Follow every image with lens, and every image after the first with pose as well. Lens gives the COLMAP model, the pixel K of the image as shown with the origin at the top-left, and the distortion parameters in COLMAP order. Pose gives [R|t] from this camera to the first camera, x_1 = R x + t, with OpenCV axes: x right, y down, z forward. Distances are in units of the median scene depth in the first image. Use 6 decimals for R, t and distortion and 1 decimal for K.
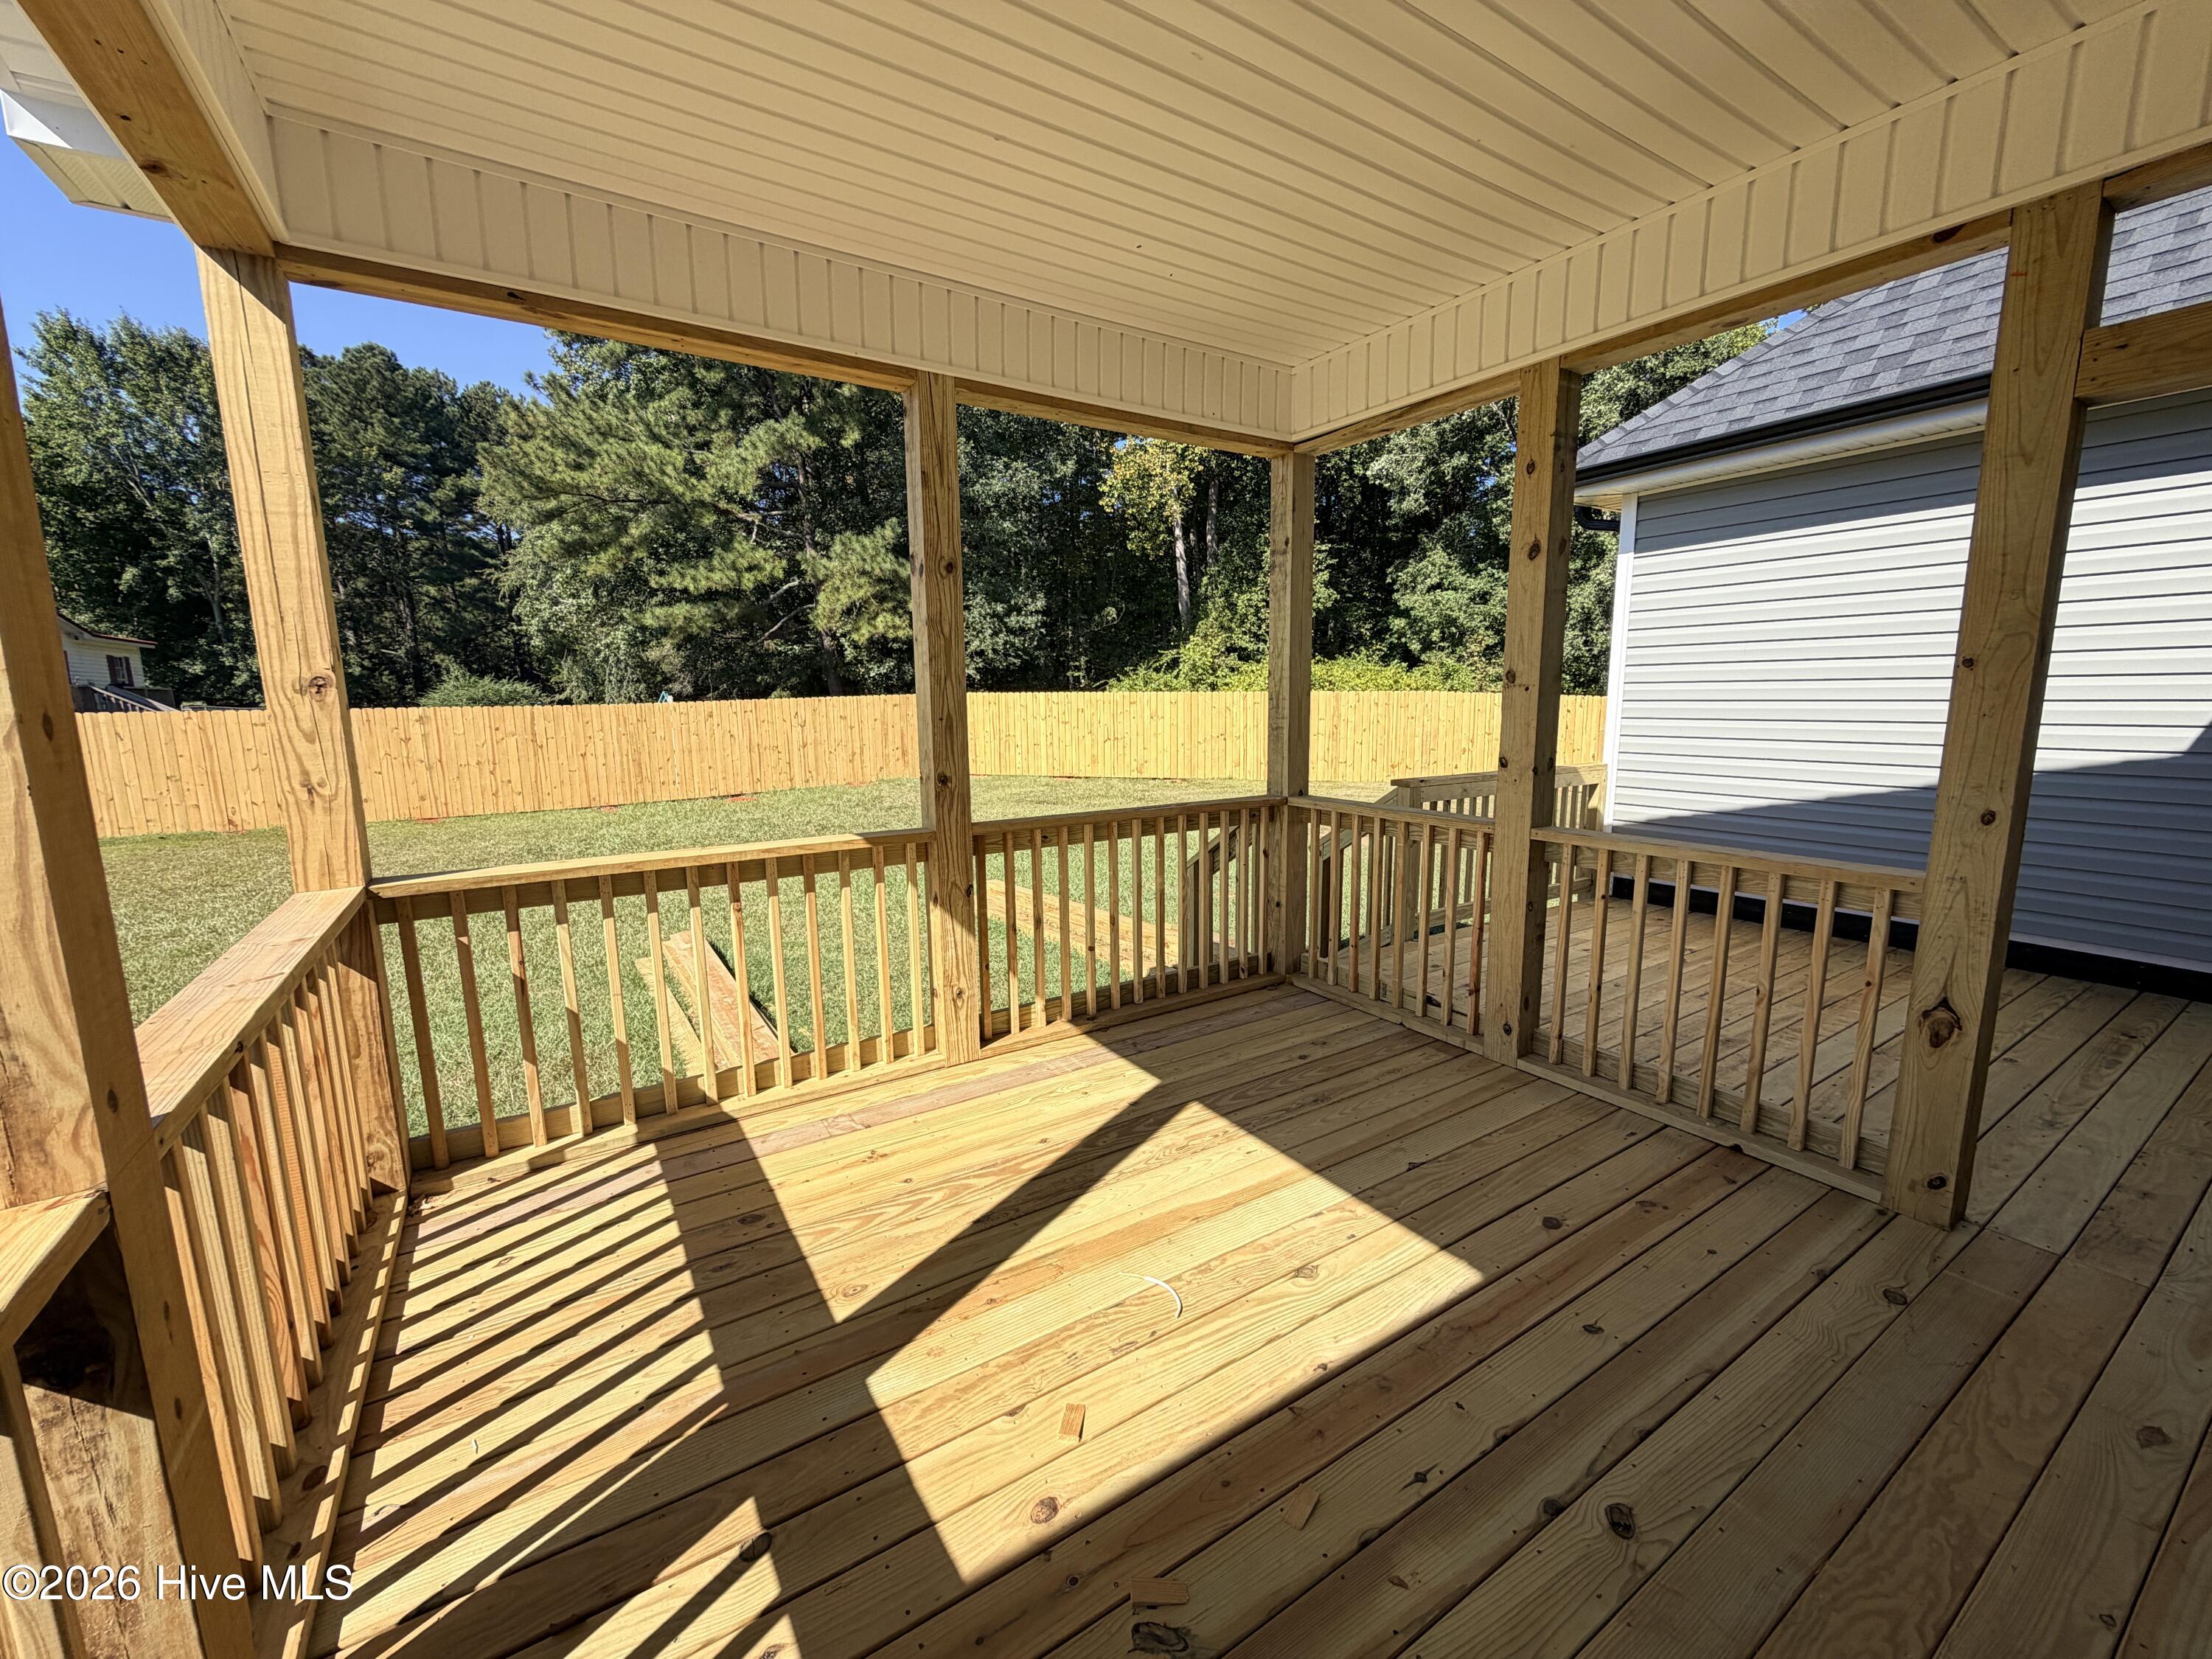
lens RADIAL K [[882.7, 0, 1101.9], [0, 882.7, 828.3], [0, 0, 1]] dist [0.003647, 0.000239]
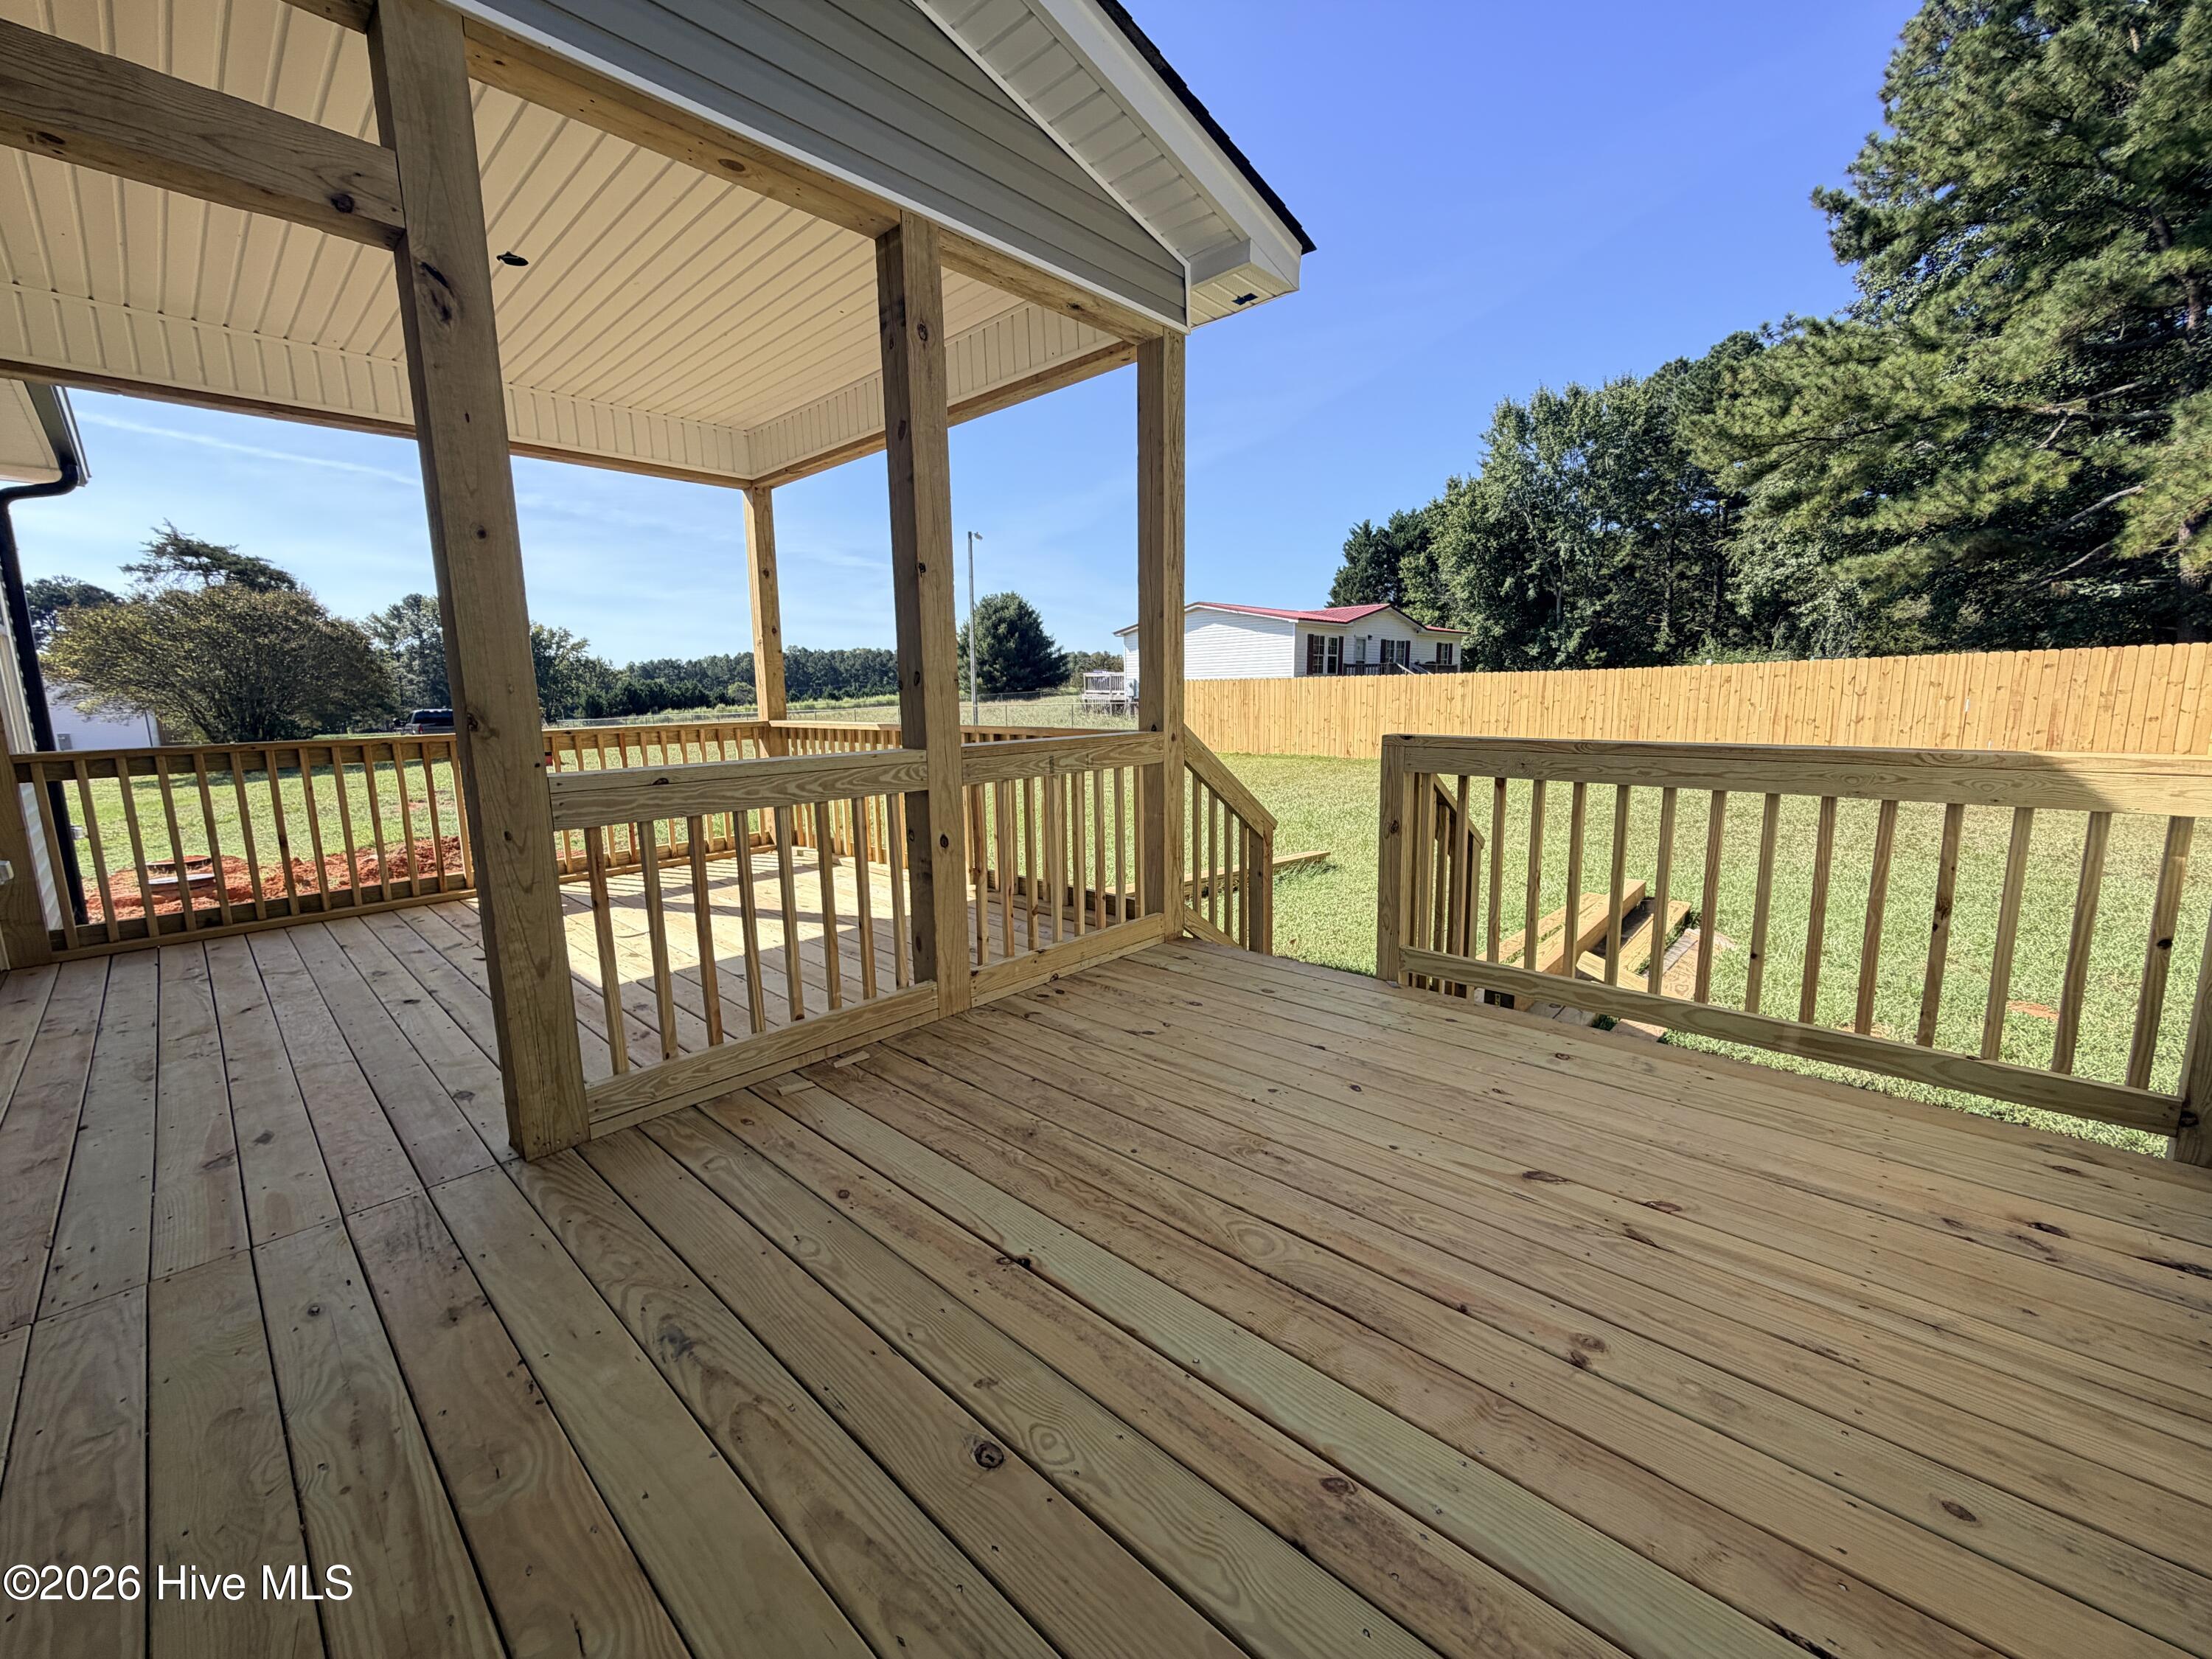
lens RADIAL K [[882.7, 0, 1098.6], [0, 882.7, 830.9], [0, 0, 1]] dist [0.003647, 0.000239]
pose [[0.238487, 0.161944, -0.957548, 1.269122], [-0.135412, 0.981911, 0.132339, -0.058058], [0.961659, 0.098102, 0.256102, 0.860114]]
